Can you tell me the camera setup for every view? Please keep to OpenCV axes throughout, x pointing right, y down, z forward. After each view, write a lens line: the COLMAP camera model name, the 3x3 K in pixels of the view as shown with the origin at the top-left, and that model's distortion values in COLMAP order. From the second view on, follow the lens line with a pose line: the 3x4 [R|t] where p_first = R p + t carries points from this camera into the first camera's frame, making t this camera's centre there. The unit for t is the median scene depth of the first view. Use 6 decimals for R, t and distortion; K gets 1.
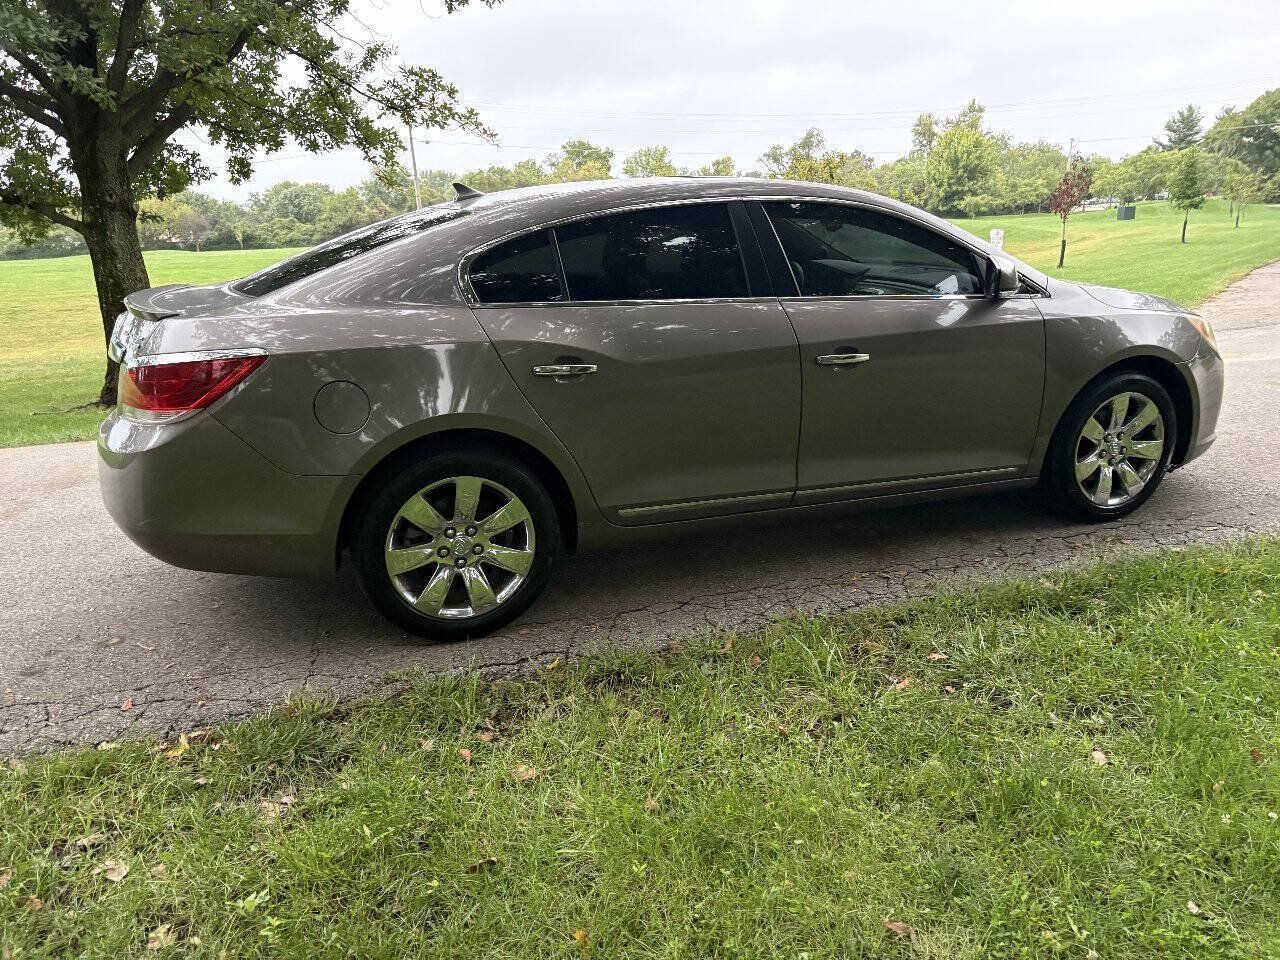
lens RADIAL K [[1002.0, 0, 634.3], [0, 1002.0, 476.4], [0, 0, 1]] dist [0.009832, 0.007981]
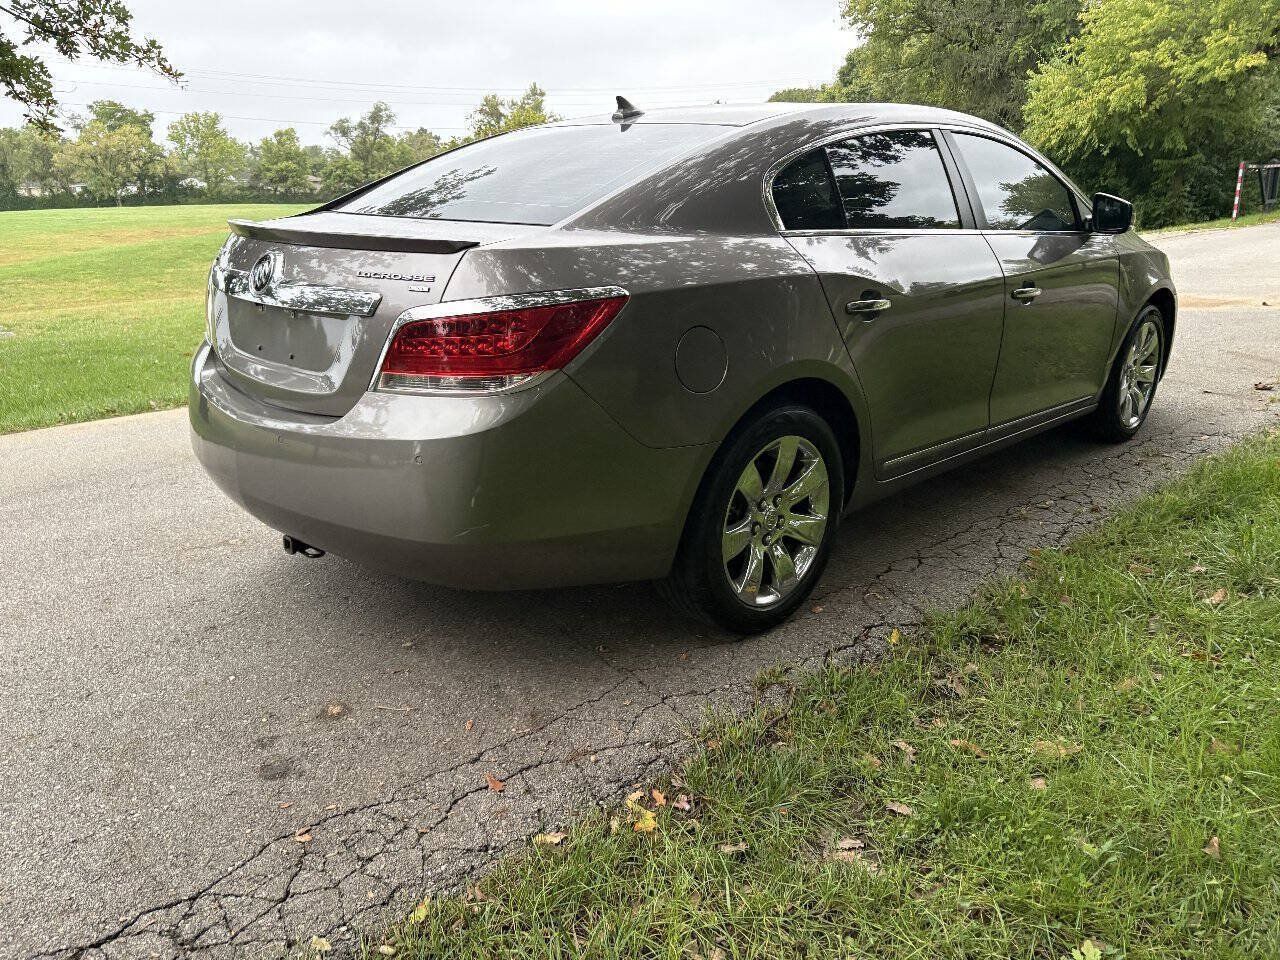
lens RADIAL K [[997.2, 0, 634.9], [0, 997.2, 479.7], [0, 0, 1]] dist [0.043222, -0.051557]
pose [[0.902288, -0.101755, 0.418953, -0.187387], [0.093355, 0.994806, 0.040562, -0.002694], [-0.420905, 0.002513, 0.907101, 0.081215]]
